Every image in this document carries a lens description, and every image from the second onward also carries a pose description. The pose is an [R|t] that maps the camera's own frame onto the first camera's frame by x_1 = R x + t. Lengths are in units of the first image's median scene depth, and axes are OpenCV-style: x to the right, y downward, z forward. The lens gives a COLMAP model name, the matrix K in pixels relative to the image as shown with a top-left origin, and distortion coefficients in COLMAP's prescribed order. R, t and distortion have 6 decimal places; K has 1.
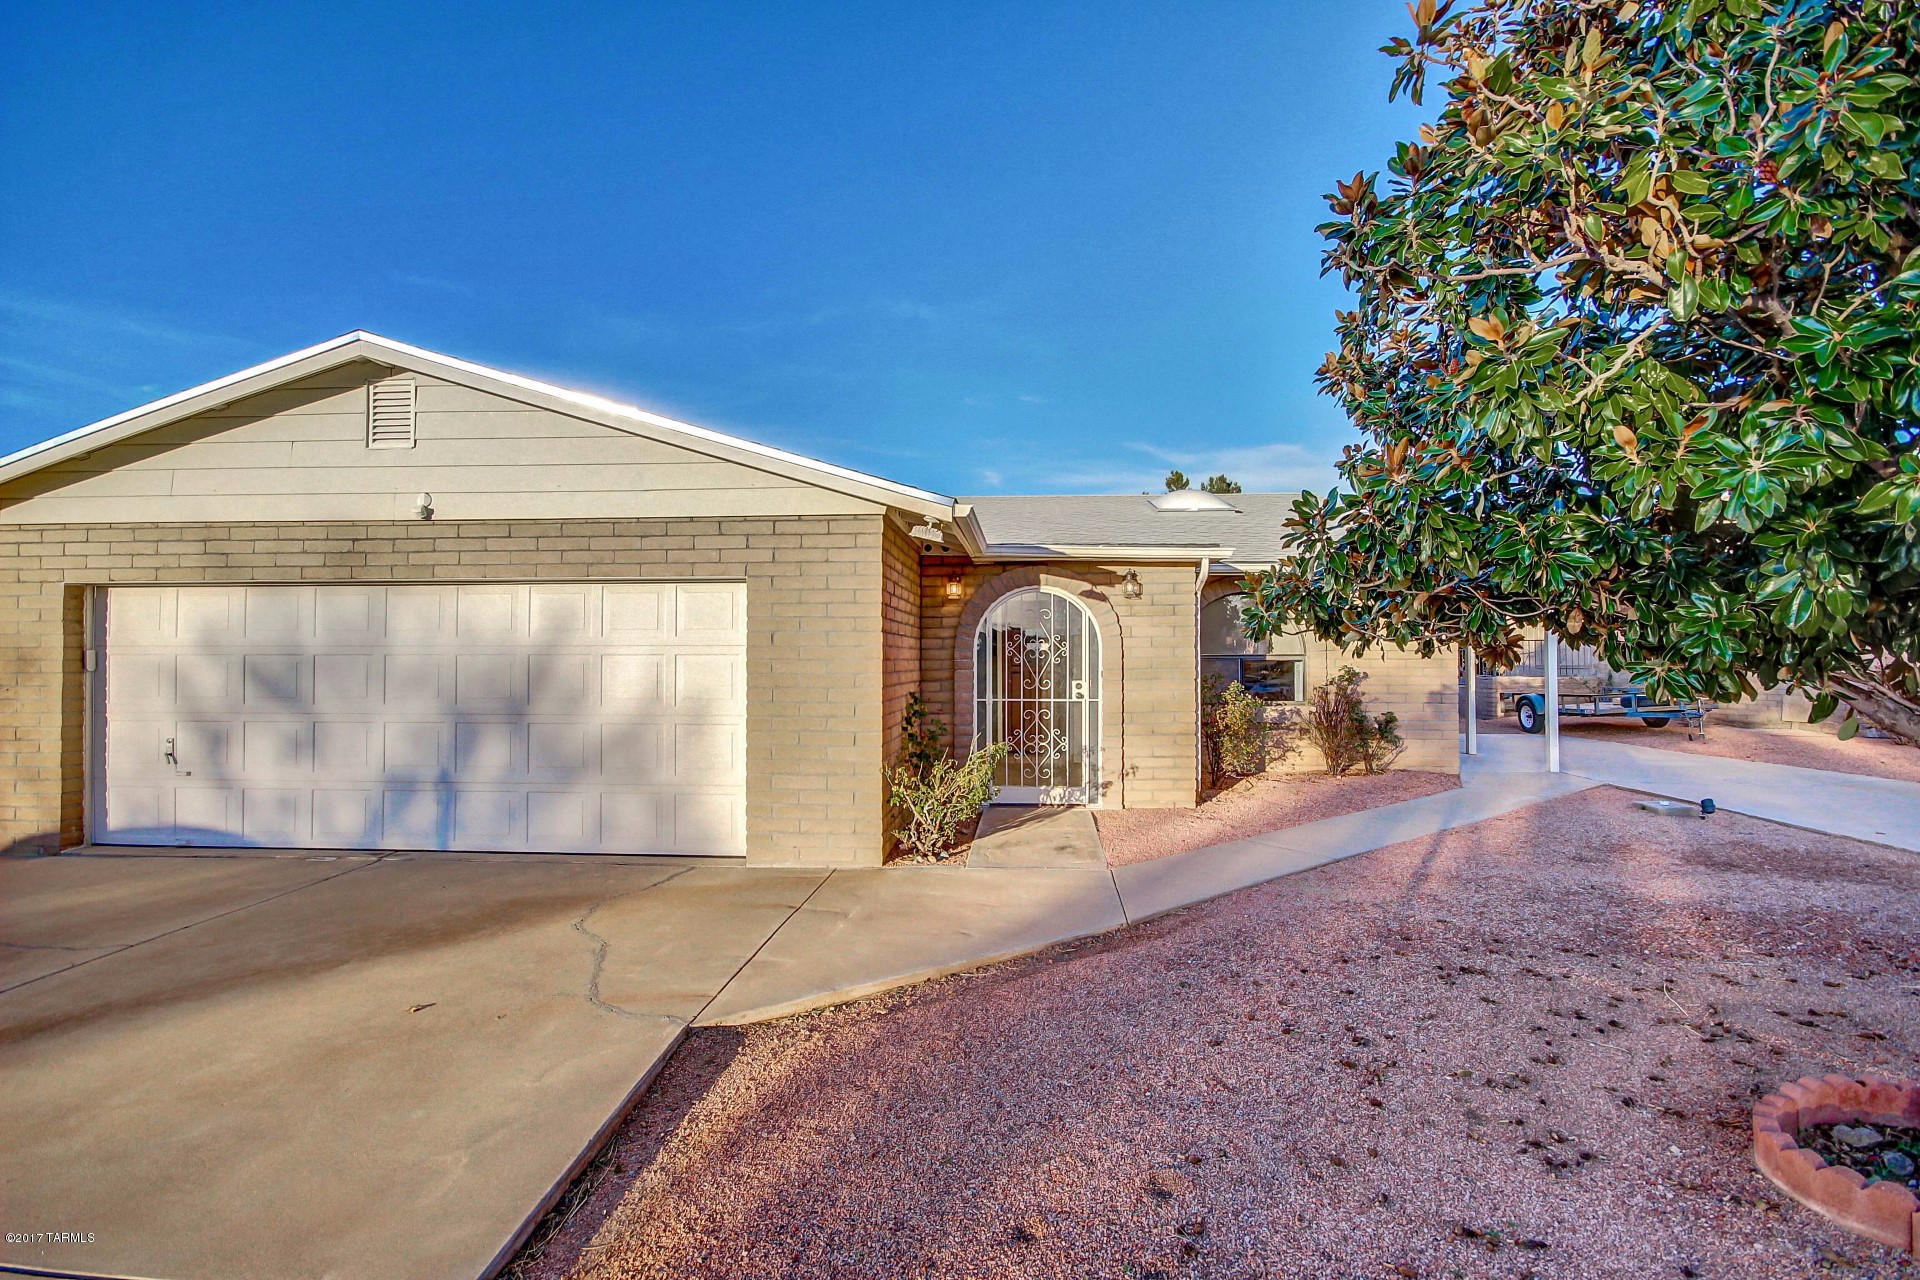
lens RADIAL K [[886.6, 0, 962.4], [0, 886.6, 649.9], [0, 0, 1]] dist [0.003300, -0.000979]
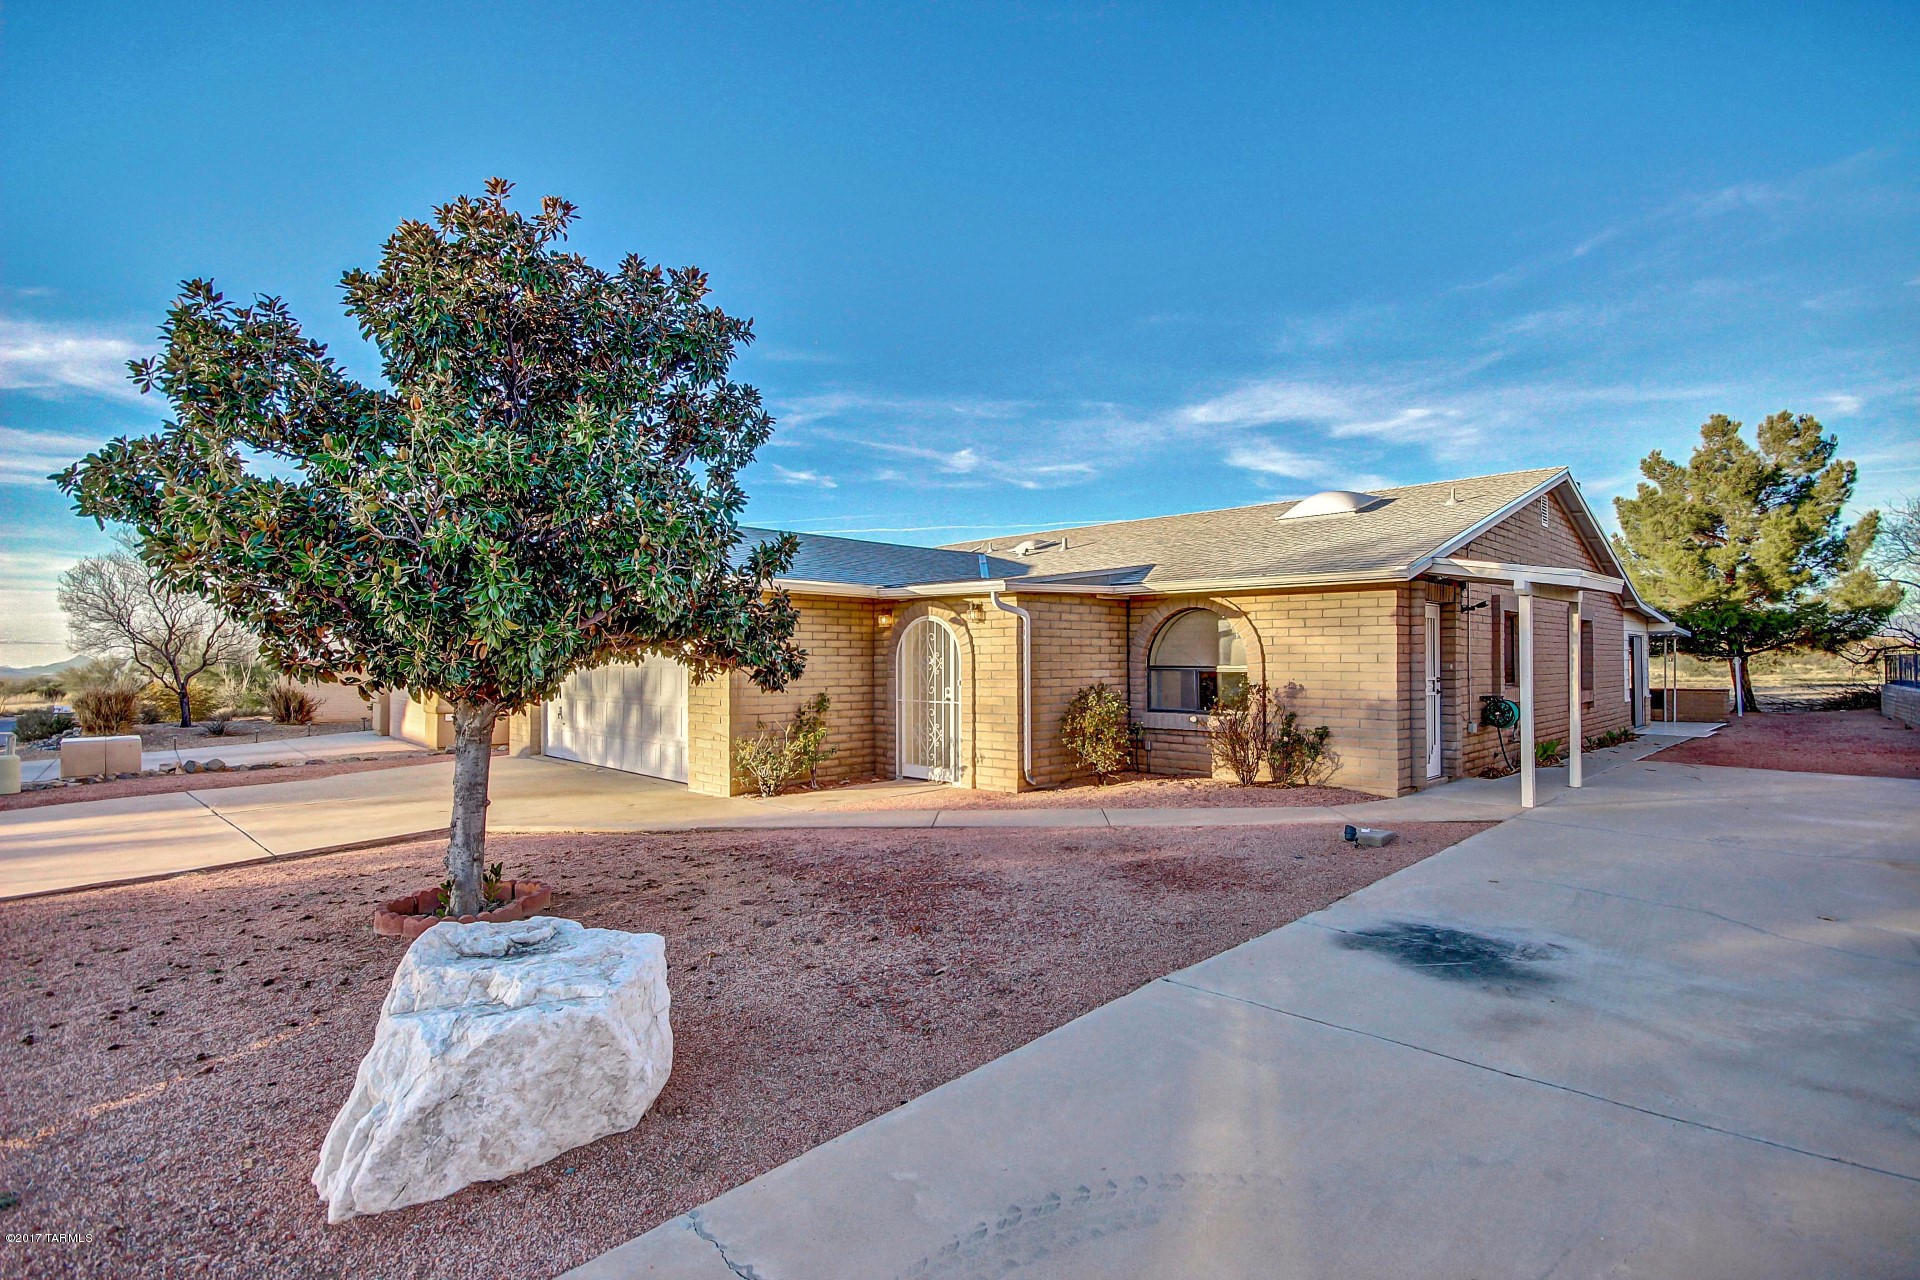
lens RADIAL K [[886.6, 0, 962.4], [0, 886.6, 649.9], [0, 0, 1]] dist [0.003300, -0.000979]
pose [[0.762456, -0.010215, -0.646960, 0.990376], [0.013426, 0.999910, 0.000036, -0.020215], [0.646901, -0.008713, 0.762524, 0.019084]]
